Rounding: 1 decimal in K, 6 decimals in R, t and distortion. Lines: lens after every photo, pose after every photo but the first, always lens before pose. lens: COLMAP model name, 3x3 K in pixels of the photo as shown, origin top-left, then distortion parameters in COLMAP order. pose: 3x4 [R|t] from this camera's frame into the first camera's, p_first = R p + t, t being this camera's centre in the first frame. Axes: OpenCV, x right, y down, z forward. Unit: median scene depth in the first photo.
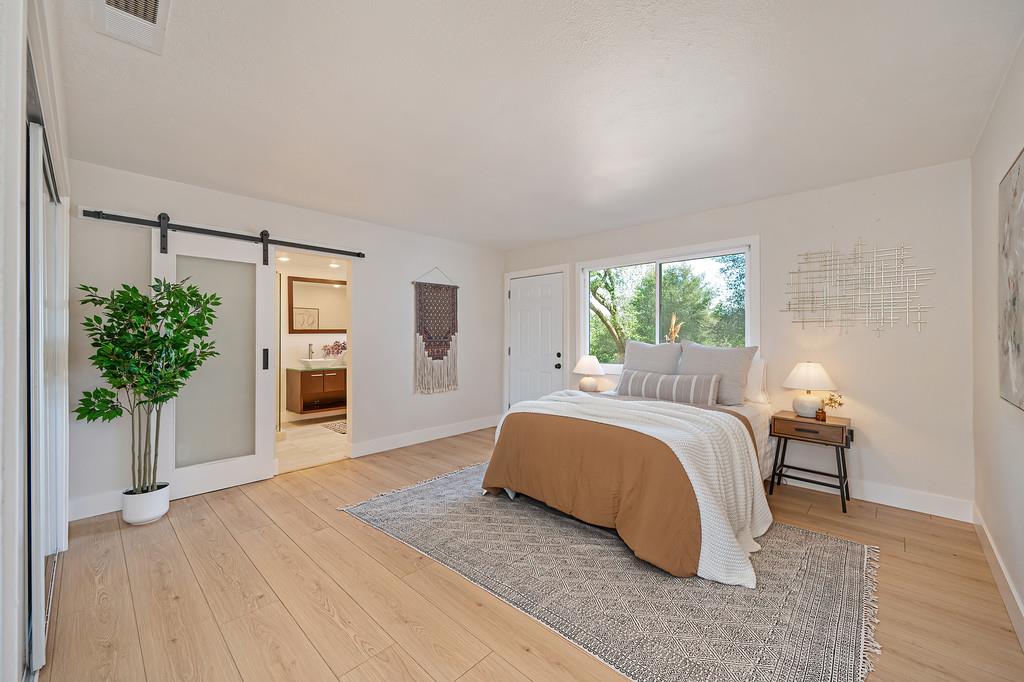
lens RADIAL K [[407.7, 0, 509.0], [0, 407.7, 336.8], [0, 0, 1]] dist [-0.003314, 0.000128]
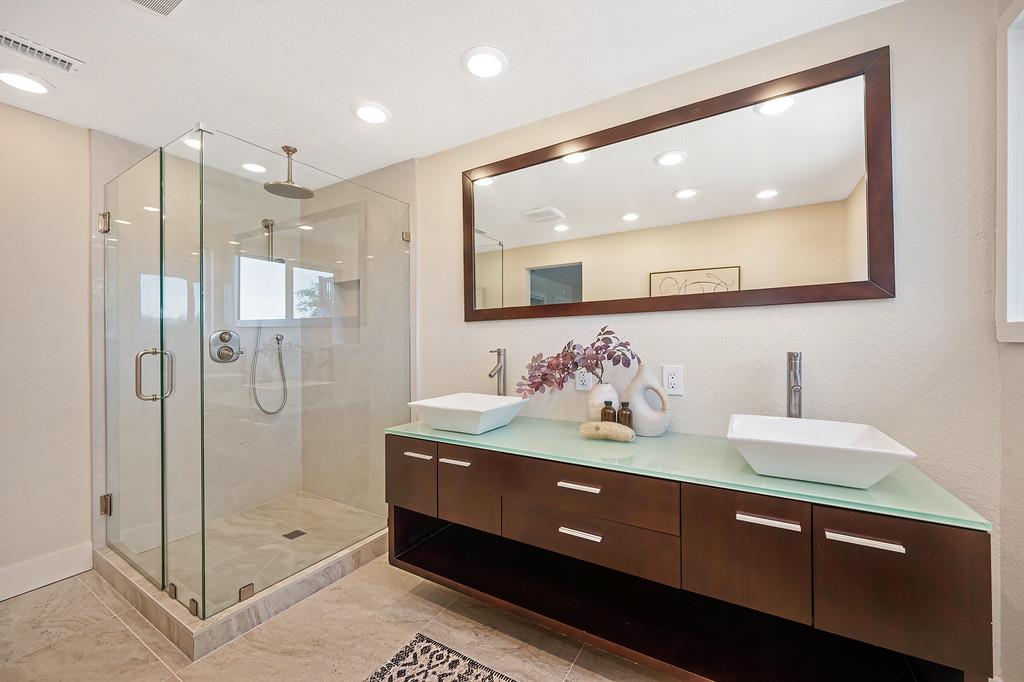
lens RADIAL K [[405.9, 0, 514.4], [0, 405.9, 340.6], [0, 0, 1]] dist [-0.002500, -0.000047]
pose [[0.220836, -0.003188, -0.975306, -0.155626], [0.007946, 0.999967, -0.001469, 0.010692], [0.975279, -0.007426, 0.220854, 0.943705]]
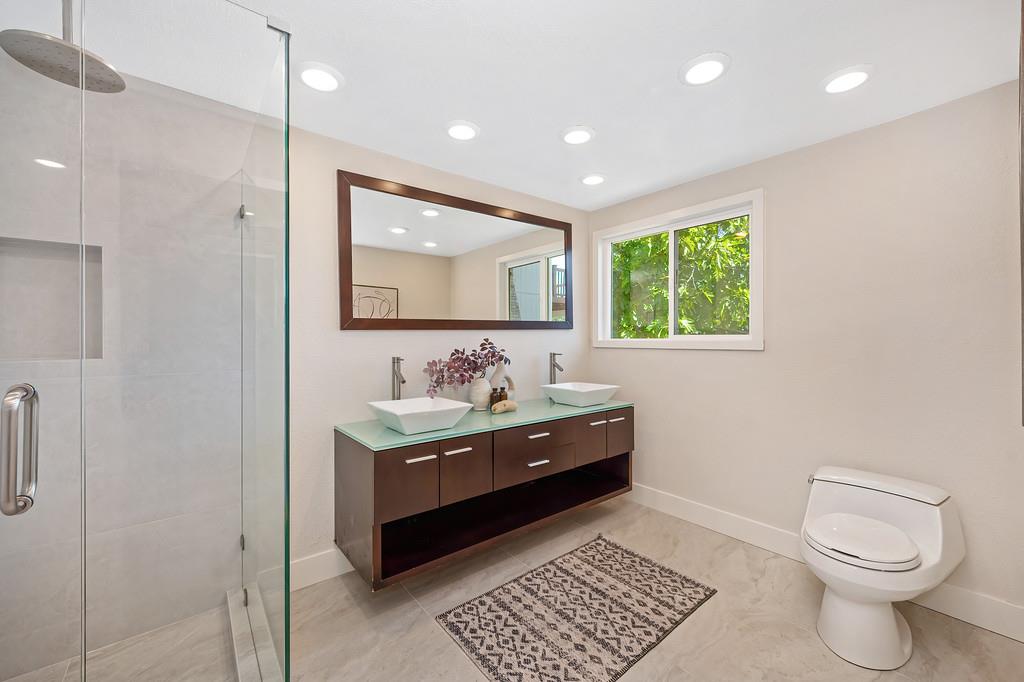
lens RADIAL K [[407.7, 0, 509.0], [0, 407.7, 336.8], [0, 0, 1]] dist [-0.003314, 0.000128]
pose [[0.992057, -0.002026, -0.125776, -0.341592], [0.001868, 0.999997, -0.001374, -0.000645], [0.125778, 0.001128, 0.992058, 0.650439]]
